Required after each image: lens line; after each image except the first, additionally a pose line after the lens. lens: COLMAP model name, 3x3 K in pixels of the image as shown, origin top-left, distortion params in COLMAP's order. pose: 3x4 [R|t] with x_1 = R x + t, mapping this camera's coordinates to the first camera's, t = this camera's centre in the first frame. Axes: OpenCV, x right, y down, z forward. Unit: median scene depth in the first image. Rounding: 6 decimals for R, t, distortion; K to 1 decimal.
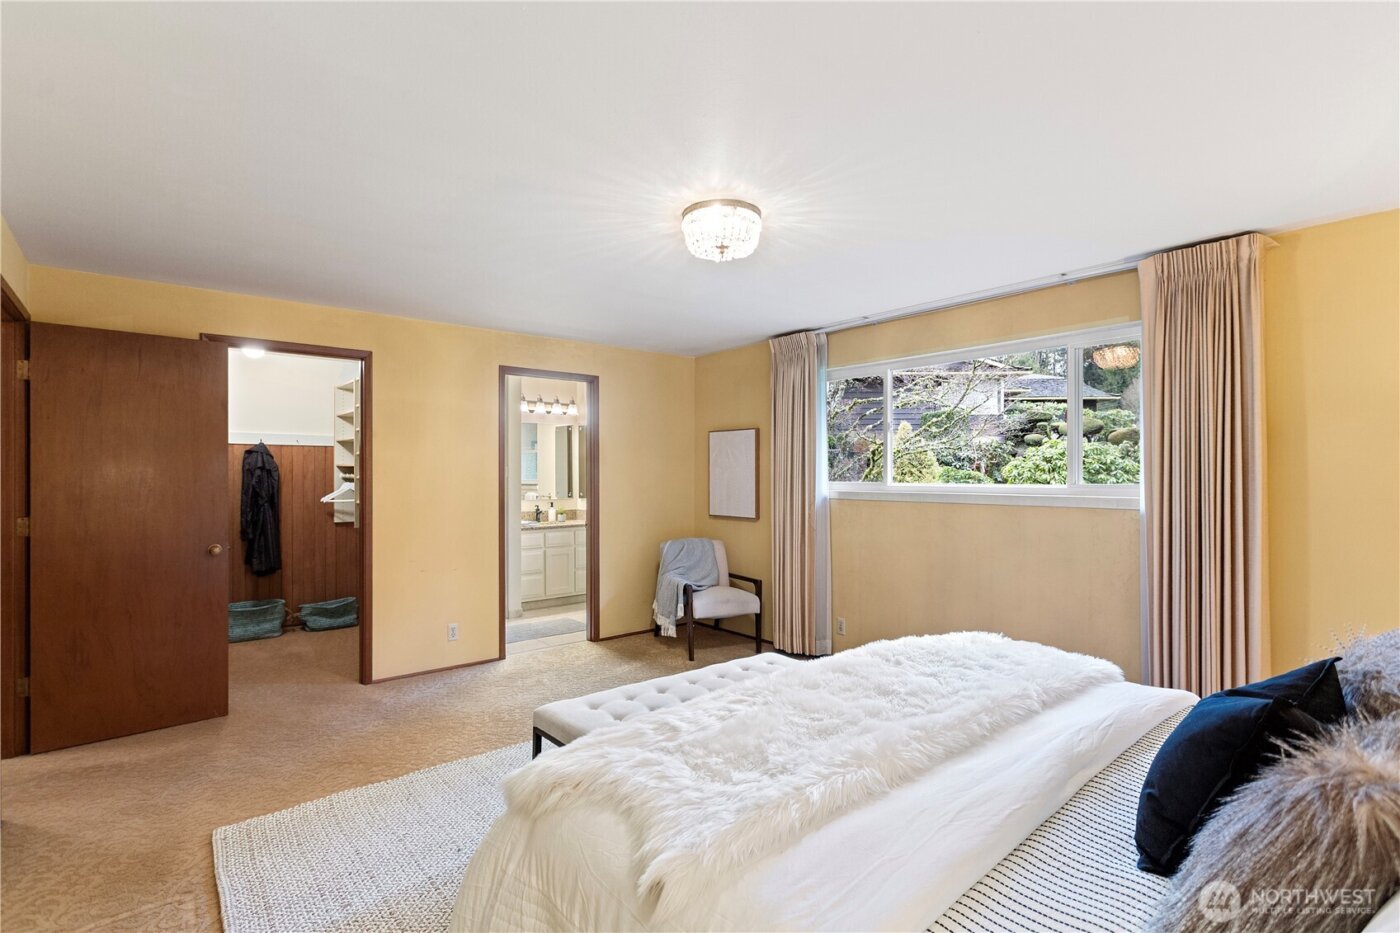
lens RADIAL K [[664.2, 0, 696.7], [0, 664.2, 469.6], [0, 0, 1]] dist [0.001053, -0.000077]
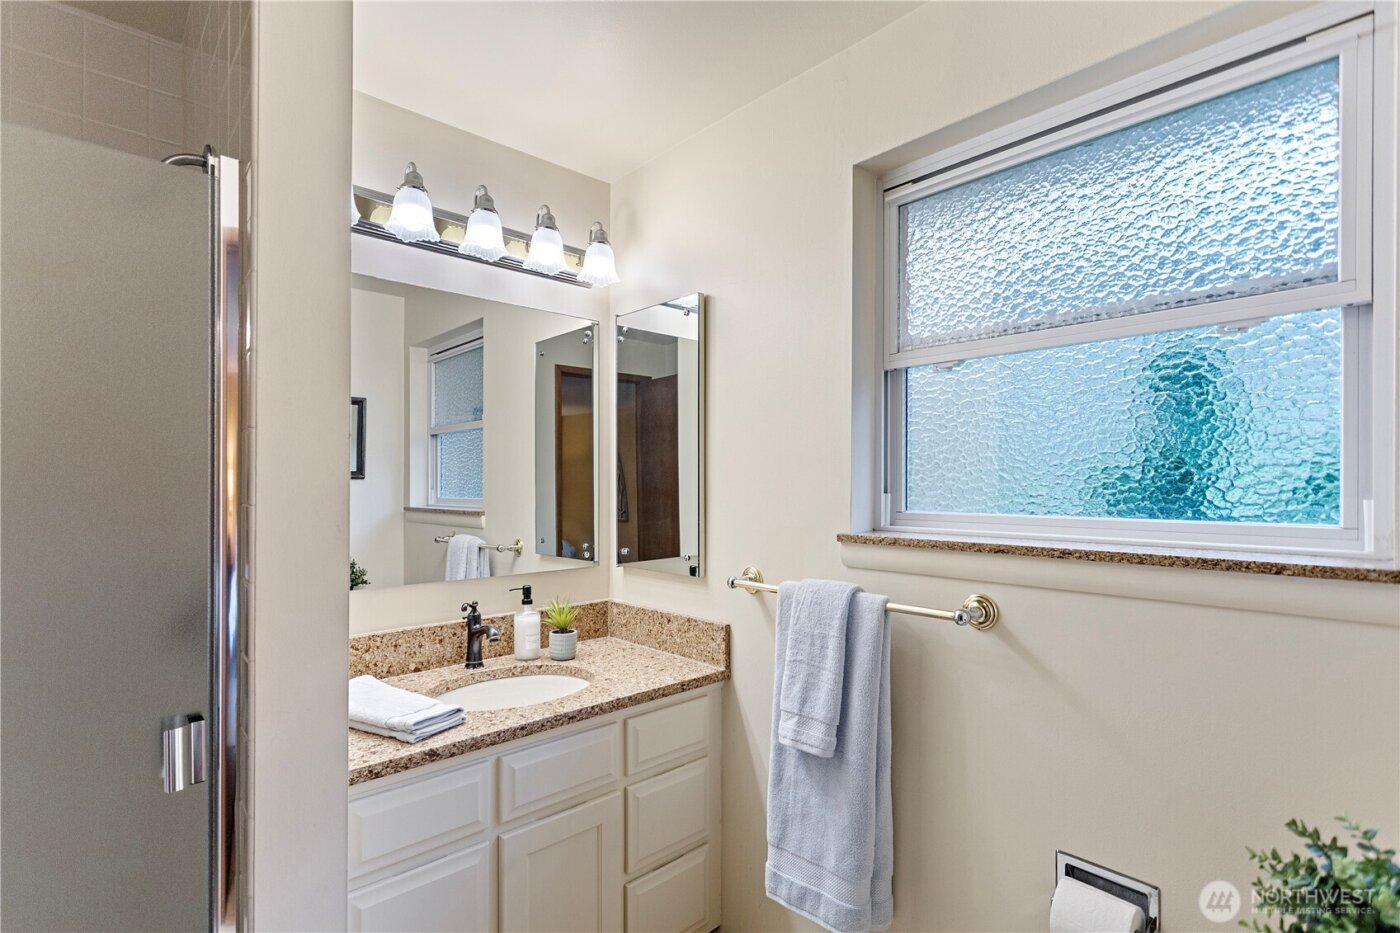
lens RADIAL K [[664.2, 0, 696.7], [0, 664.2, 469.6], [0, 0, 1]] dist [0.001053, -0.000077]
pose [[0.998520, 0.000282, 0.054394, -0.162424], [0.000303, 0.999942, -0.010744, 0.003597], [-0.054394, 0.010745, 0.998462, 0.719675]]
